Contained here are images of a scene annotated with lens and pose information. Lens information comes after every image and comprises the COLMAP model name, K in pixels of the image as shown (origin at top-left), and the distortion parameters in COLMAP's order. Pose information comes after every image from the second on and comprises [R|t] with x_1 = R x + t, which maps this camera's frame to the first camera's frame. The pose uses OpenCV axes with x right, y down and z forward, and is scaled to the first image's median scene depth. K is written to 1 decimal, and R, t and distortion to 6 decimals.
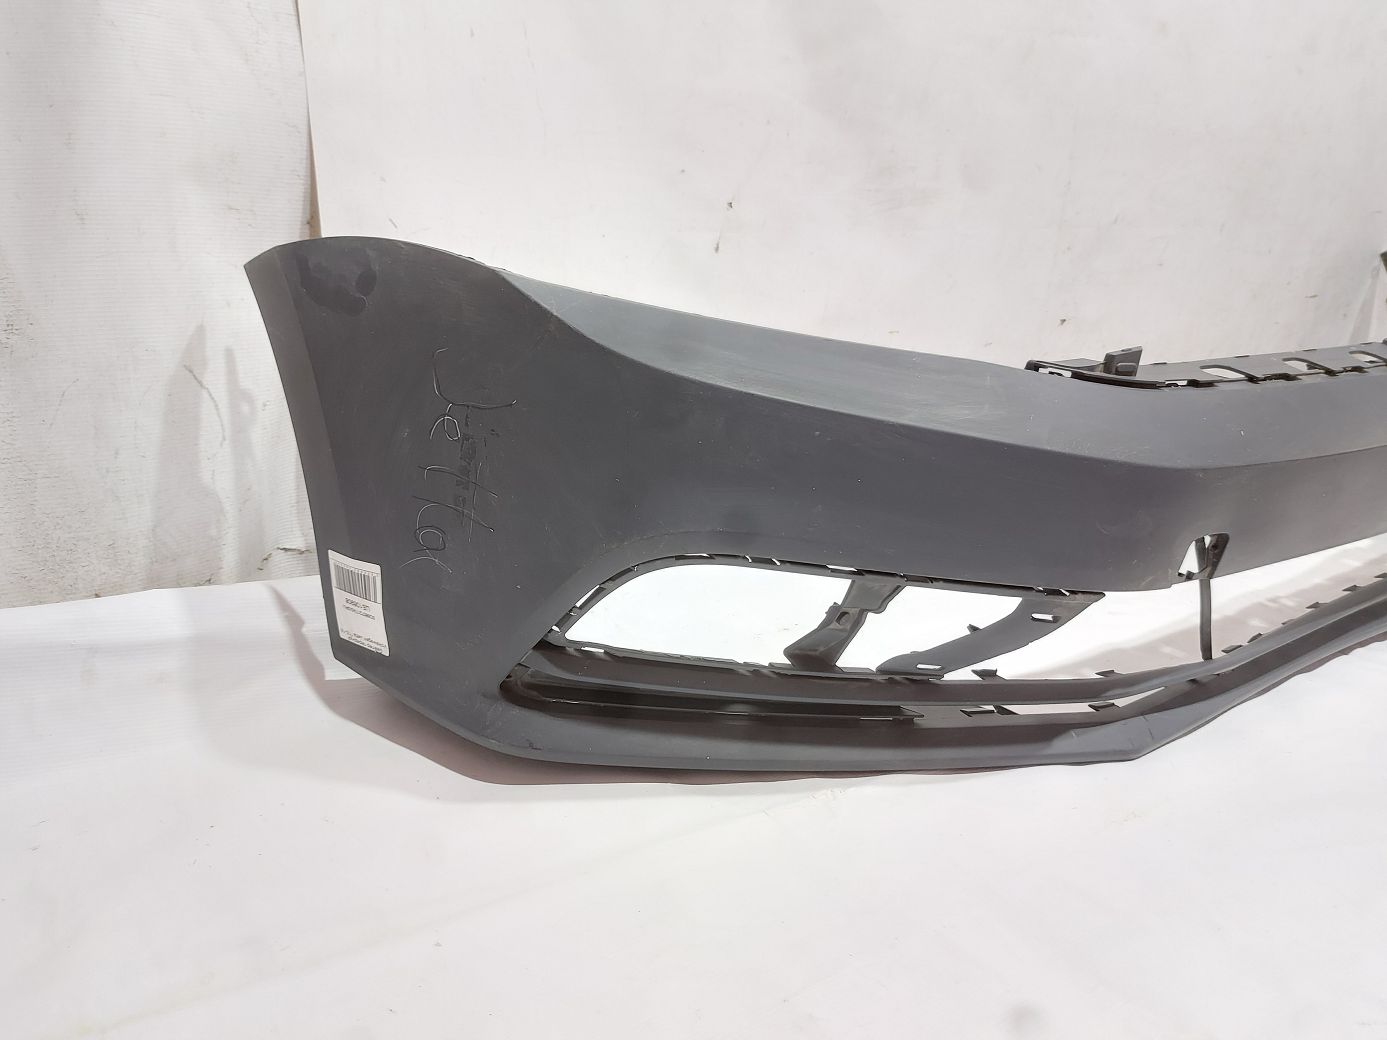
lens RADIAL K [[997.8, 0, 694.0], [0, 997.8, 528.1], [0, 0, 1]] dist [0.075141, -0.112833]
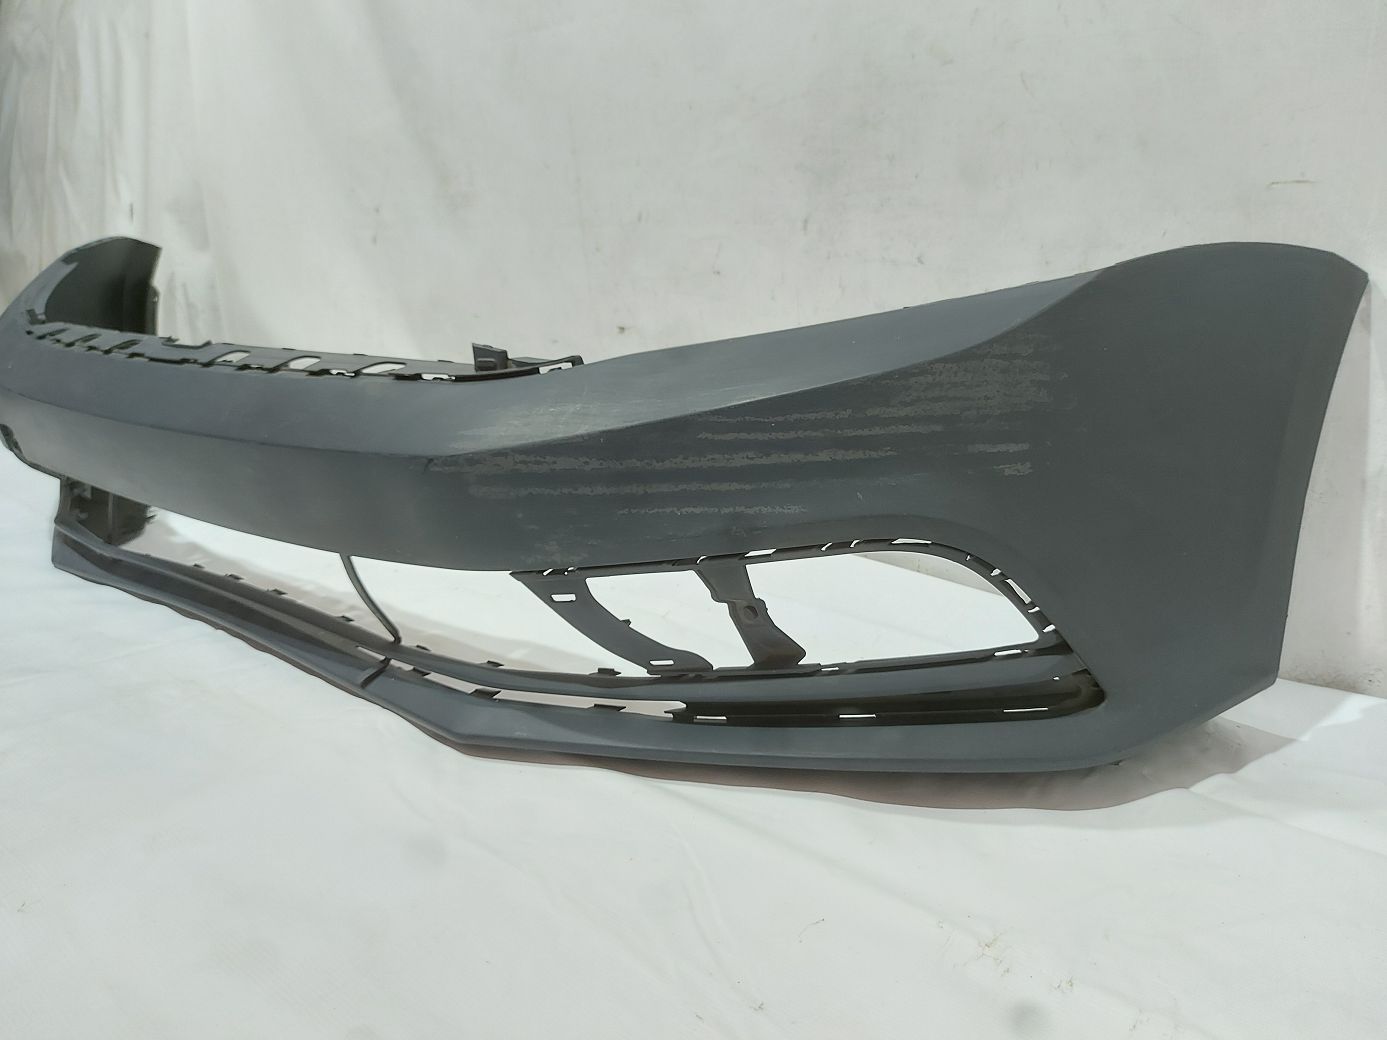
lens RADIAL K [[994.5, 0, 704.3], [0, 994.5, 522.6], [0, 0, 1]] dist [0.163282, -0.322215]
pose [[0.341064, 0.266550, -0.901458, 1.679941], [-0.248161, 0.950469, 0.187151, -0.299838], [0.906693, 0.159876, 0.390318, 0.976108]]
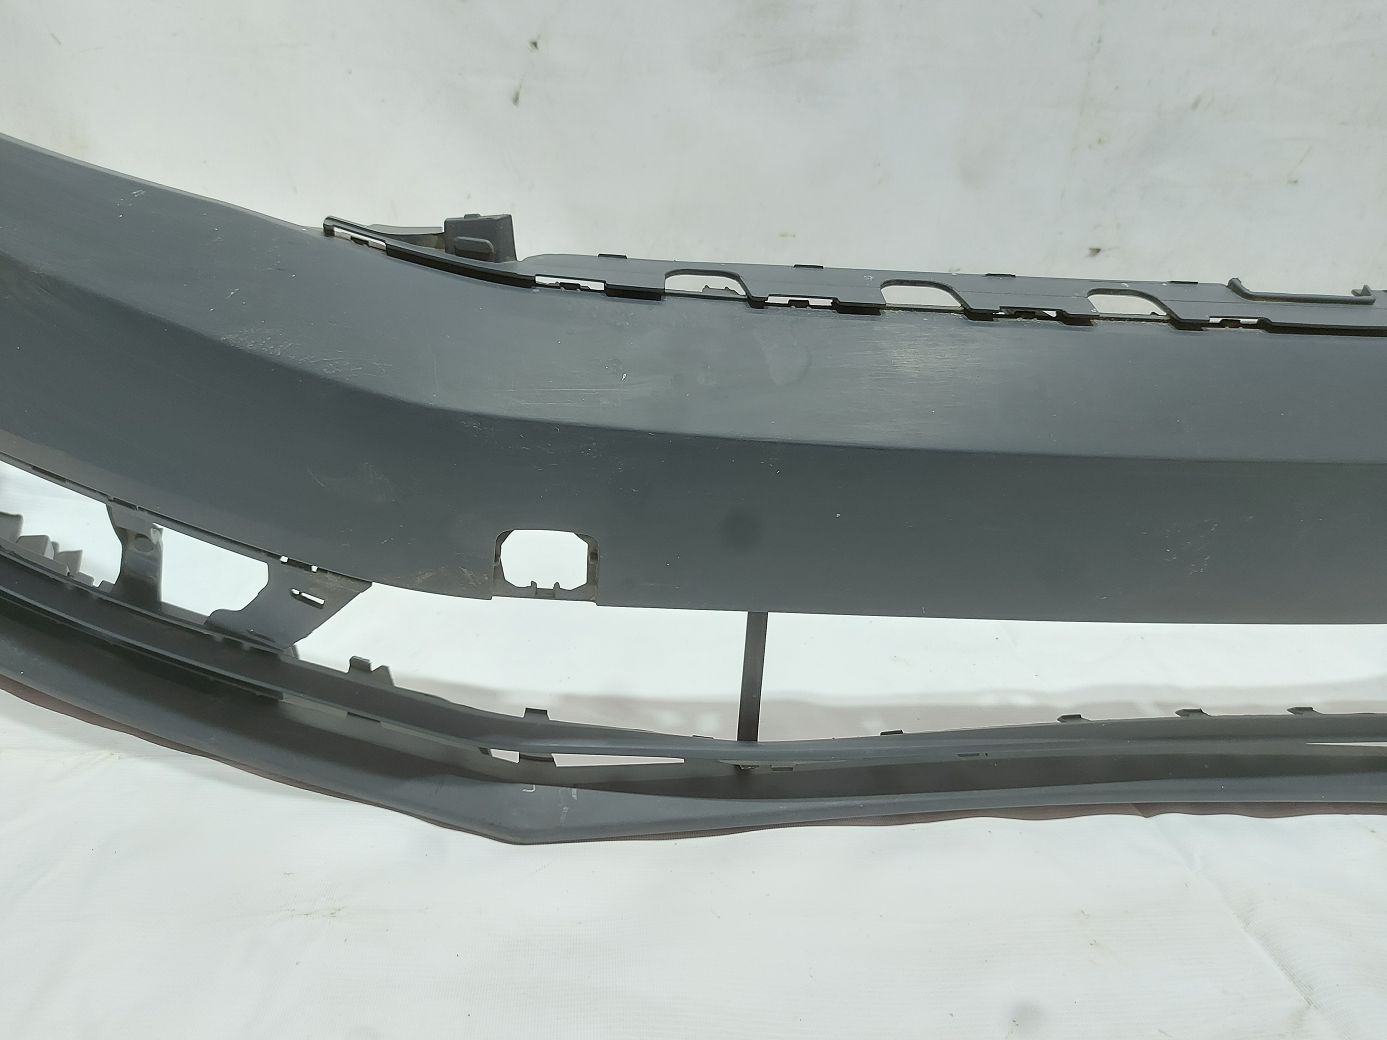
lens RADIAL K [[997.8, 0, 694.0], [0, 997.8, 528.1], [0, 0, 1]] dist [0.075141, -0.112833]
pose [[0.894301, 0.204029, -0.398243, 0.576178], [-0.178606, 0.978787, 0.100375, -0.050490], [0.410274, -0.018637, 0.911772, 0.327254]]
